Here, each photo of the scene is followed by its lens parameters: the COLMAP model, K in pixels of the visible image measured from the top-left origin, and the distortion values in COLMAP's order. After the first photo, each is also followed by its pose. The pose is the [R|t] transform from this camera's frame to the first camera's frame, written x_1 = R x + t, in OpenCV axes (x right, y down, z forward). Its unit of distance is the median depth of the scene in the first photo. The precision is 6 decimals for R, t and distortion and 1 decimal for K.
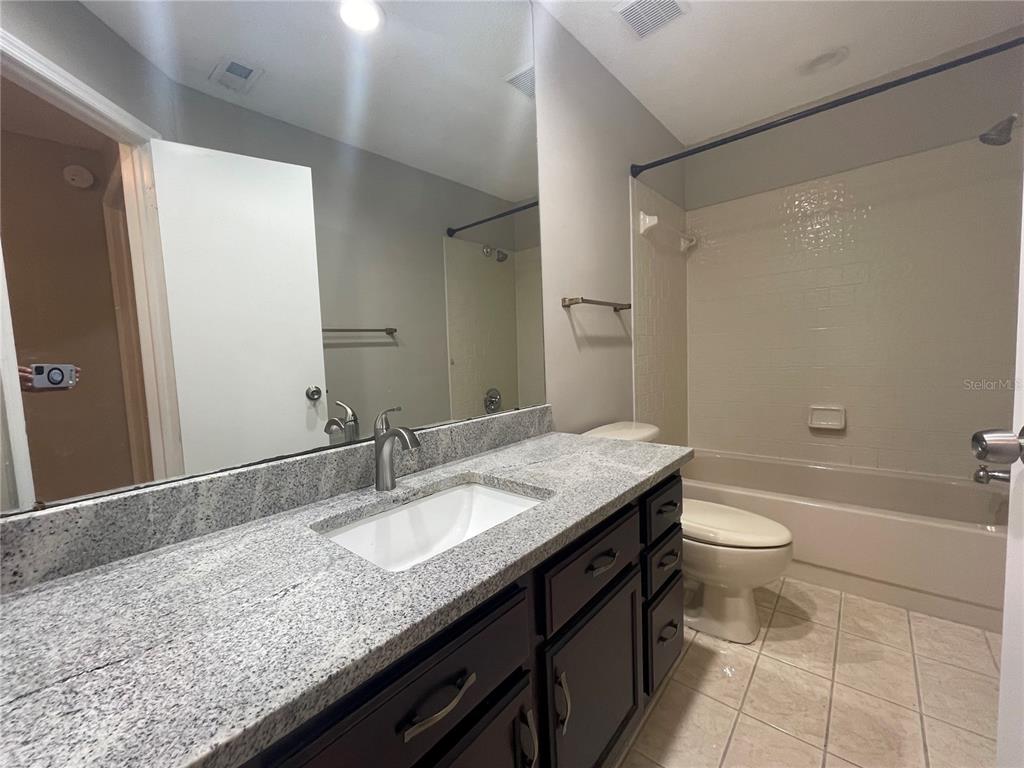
lens RADIAL K [[417.5, 0, 508.9], [0, 417.5, 382.6], [0, 0, 1]] dist [-0.004030, 0.000123]
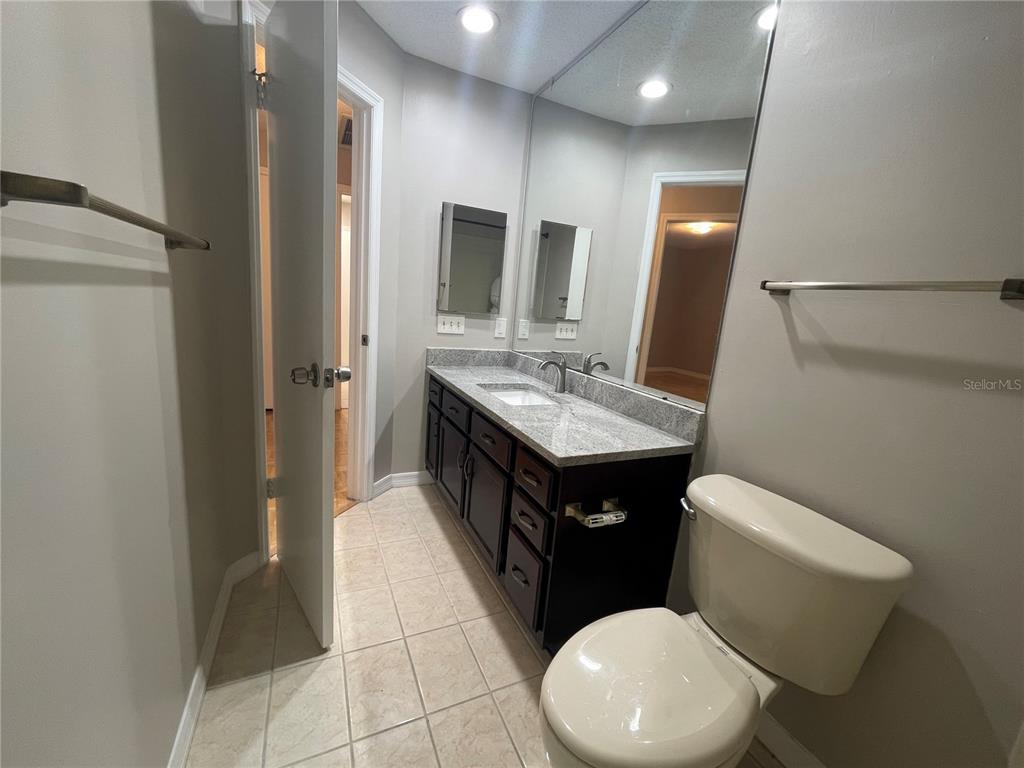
lens RADIAL K [[417.5, 0, 510.7], [0, 417.5, 385.3], [0, 0, 1]] dist [-0.004030, 0.000123]
pose [[-0.413634, 0.183819, -0.891694, 1.290611], [-0.130502, 0.957322, 0.257884, -0.217776], [0.901042, 0.223038, -0.371992, 1.230278]]
